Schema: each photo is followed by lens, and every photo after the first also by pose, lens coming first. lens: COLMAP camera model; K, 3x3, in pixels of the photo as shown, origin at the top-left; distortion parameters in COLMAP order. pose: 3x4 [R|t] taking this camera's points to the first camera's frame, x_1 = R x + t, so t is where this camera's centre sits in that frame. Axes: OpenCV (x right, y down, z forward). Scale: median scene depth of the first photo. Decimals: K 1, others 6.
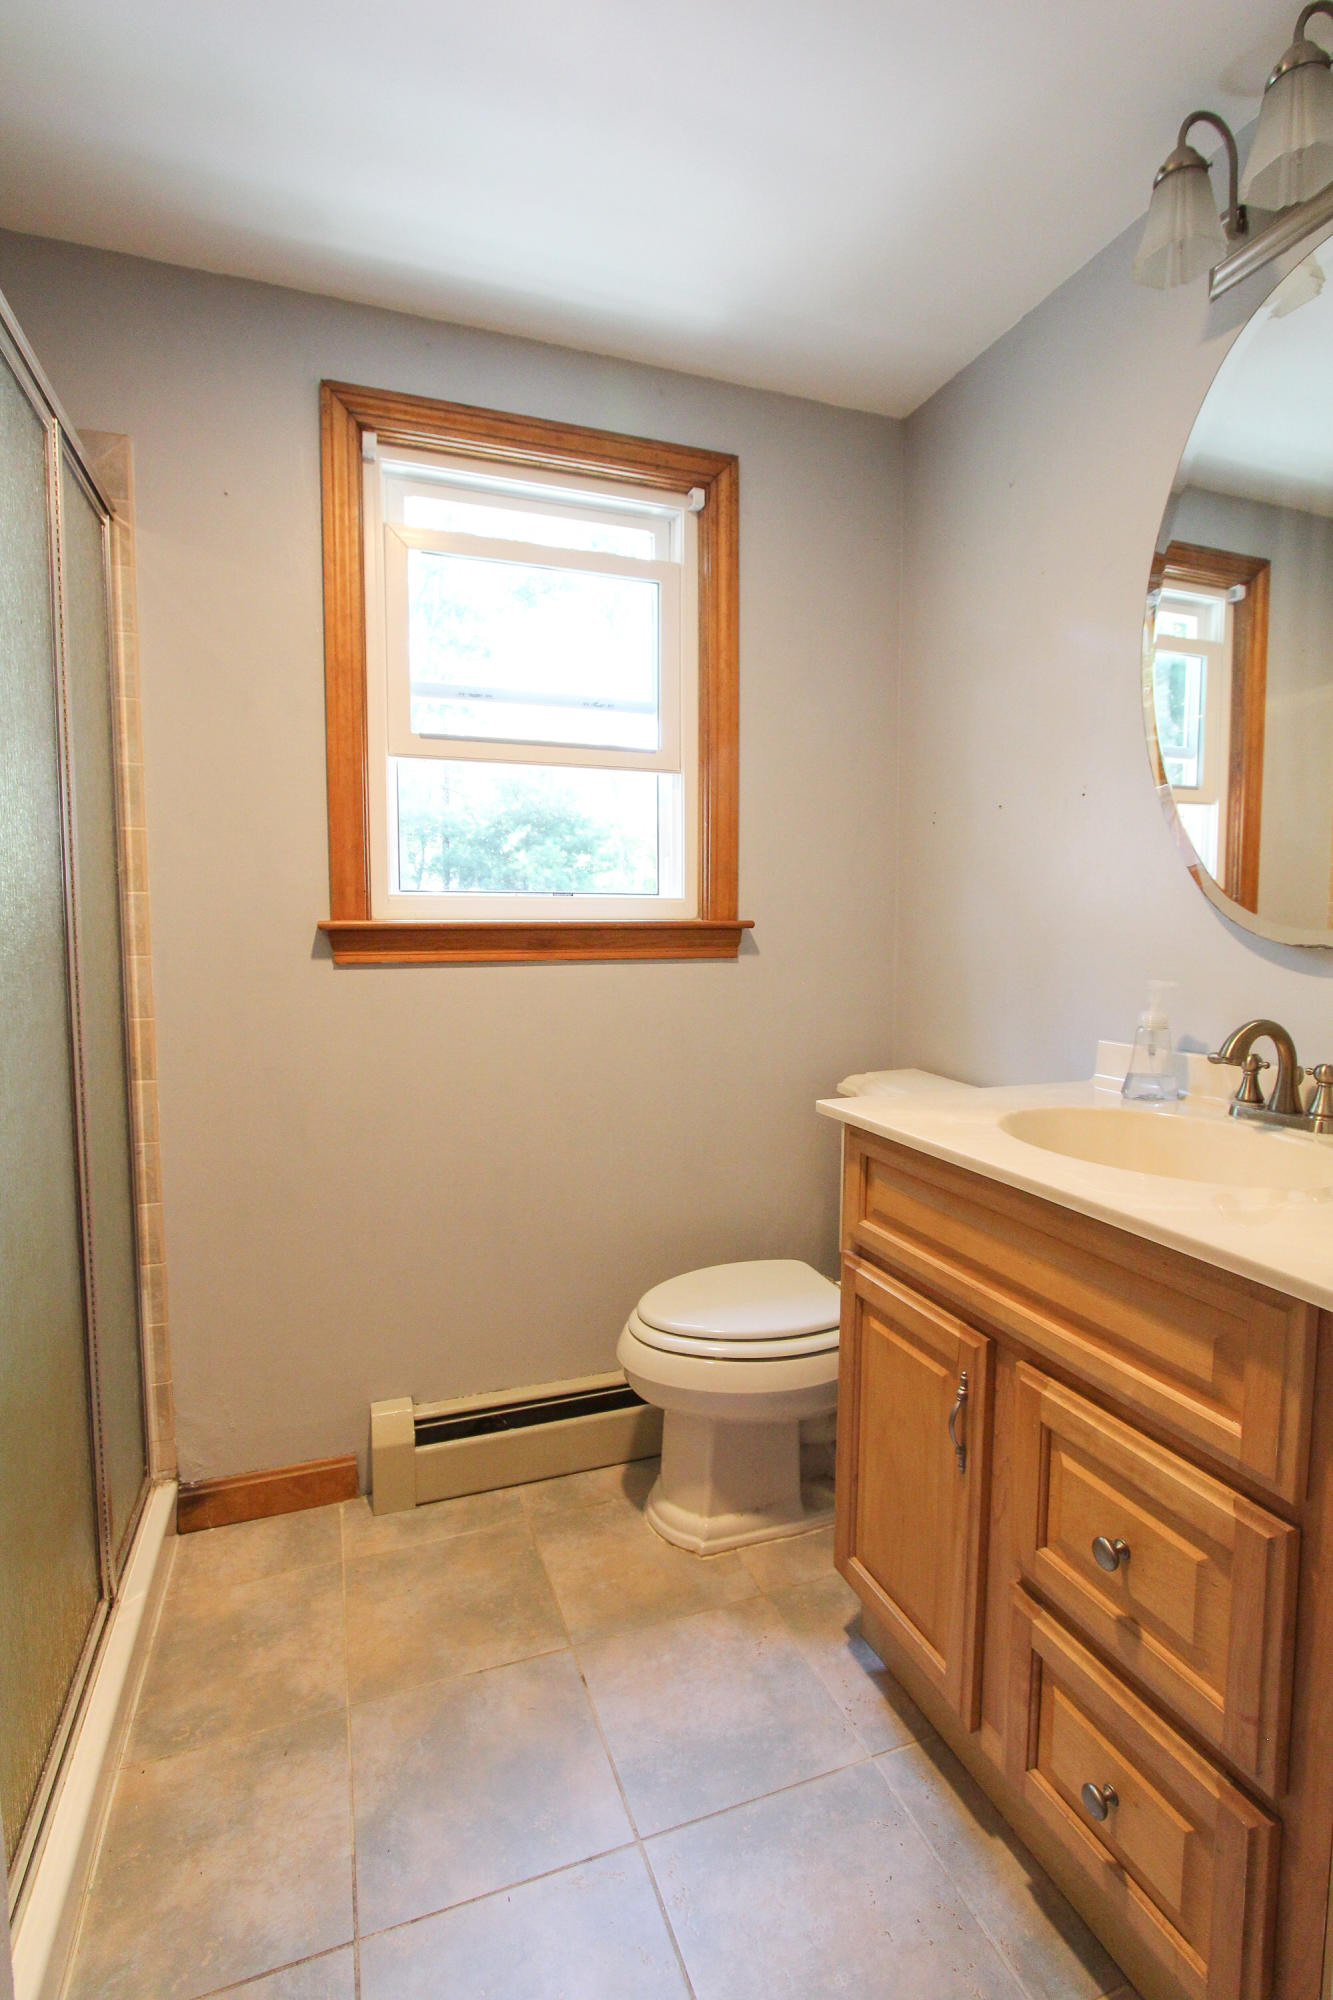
lens RADIAL K [[949.3, 0, 666.5], [0, 949.3, 1000.0], [0, 0, 1]] dist [-0.015389, 0.000838]
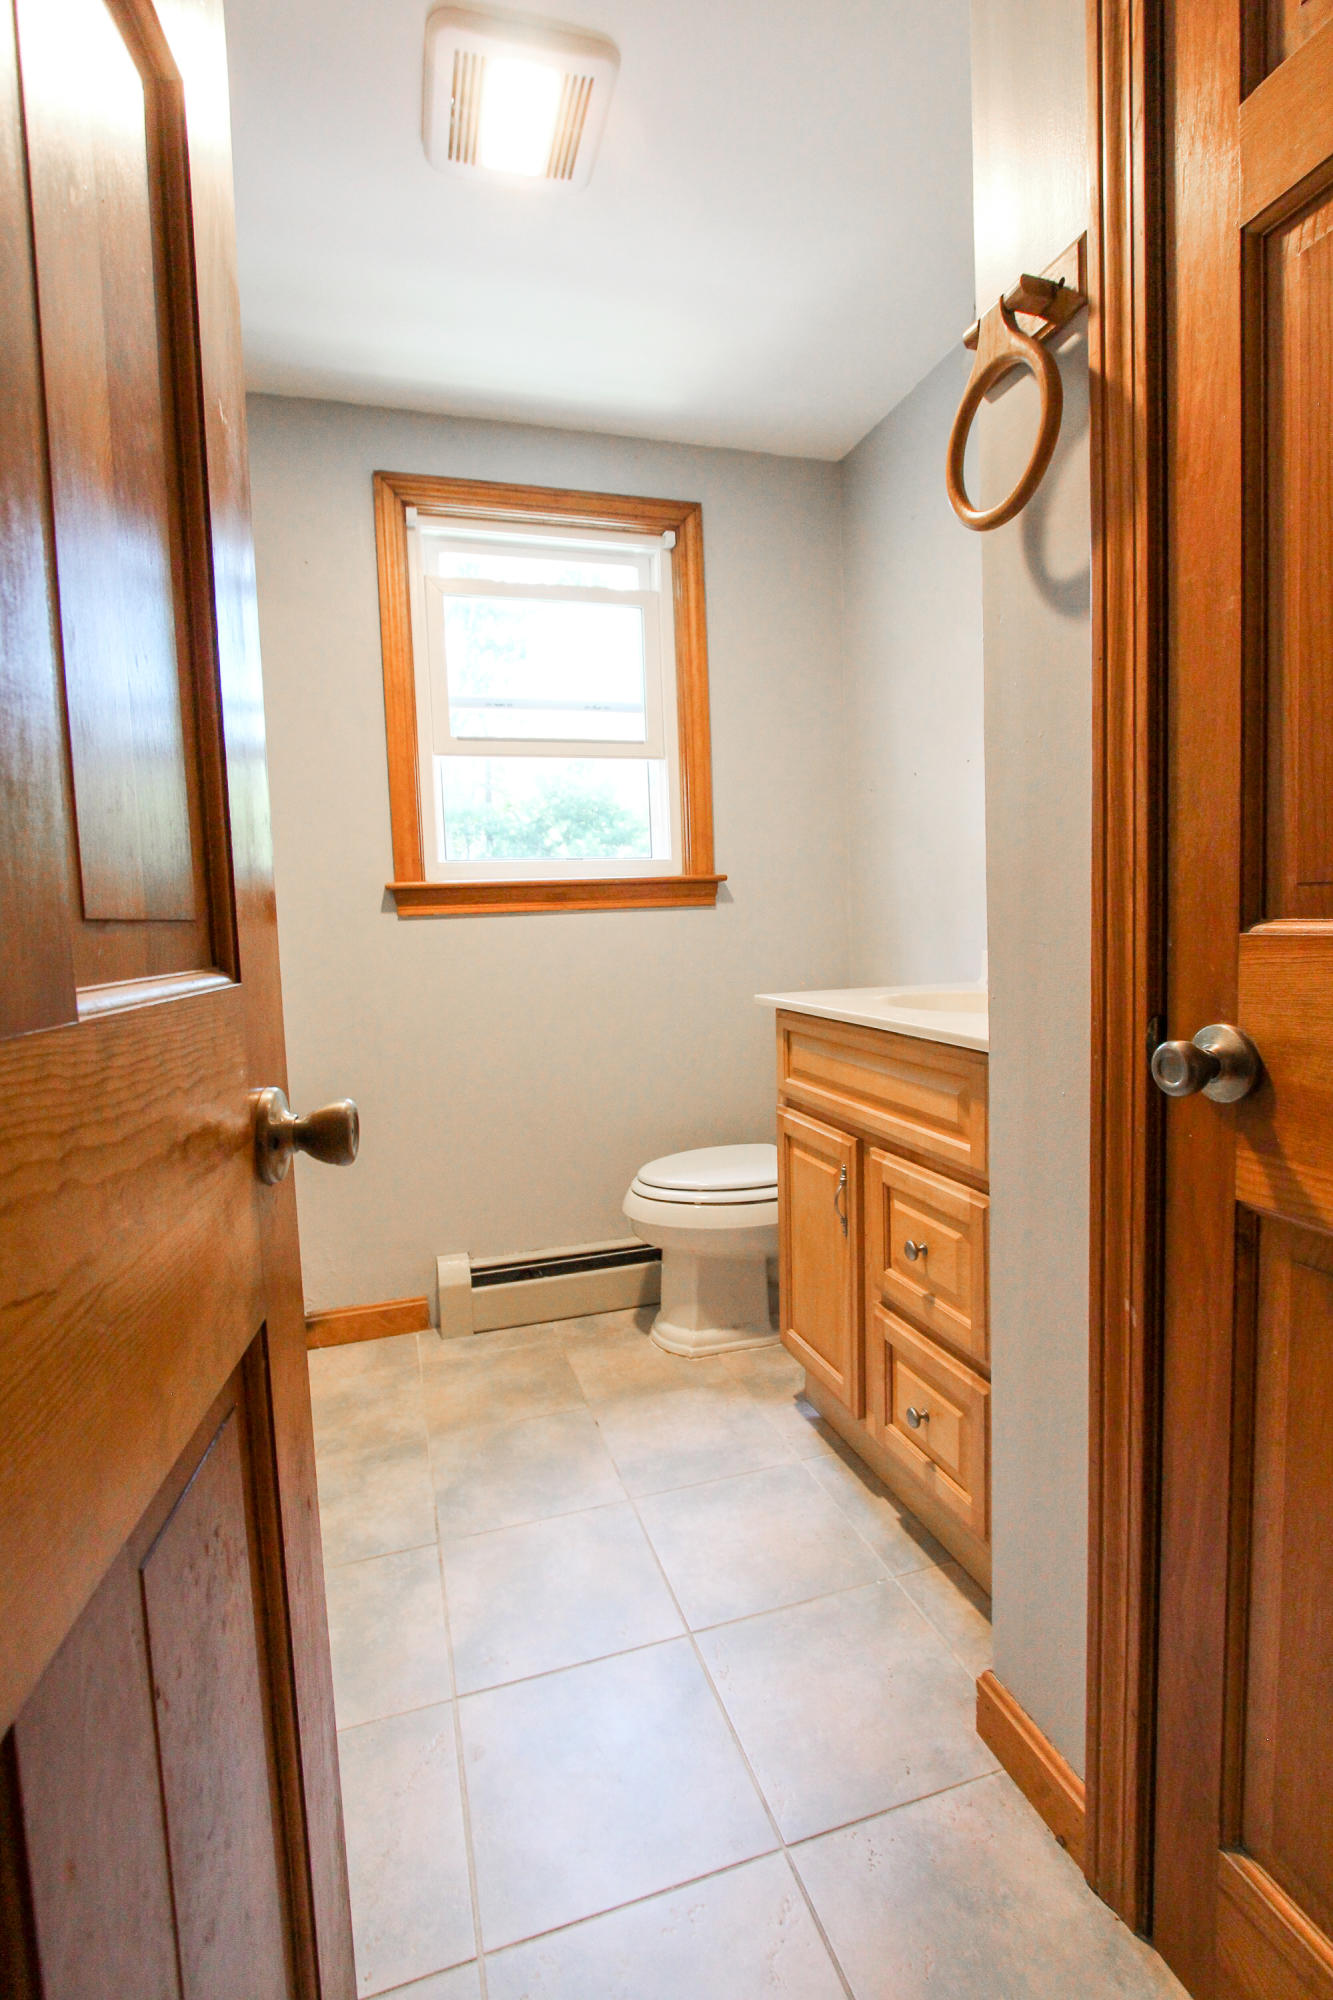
lens RADIAL K [[949.3, 0, 666.5], [0, 949.3, 1000.0], [0, 0, 1]] dist [-0.015389, 0.000838]
pose [[0.998199, -0.031374, -0.051137, 0.085193], [0.031792, 0.999467, 0.007380, 0.082933], [0.050878, -0.008993, 0.998664, -0.300447]]
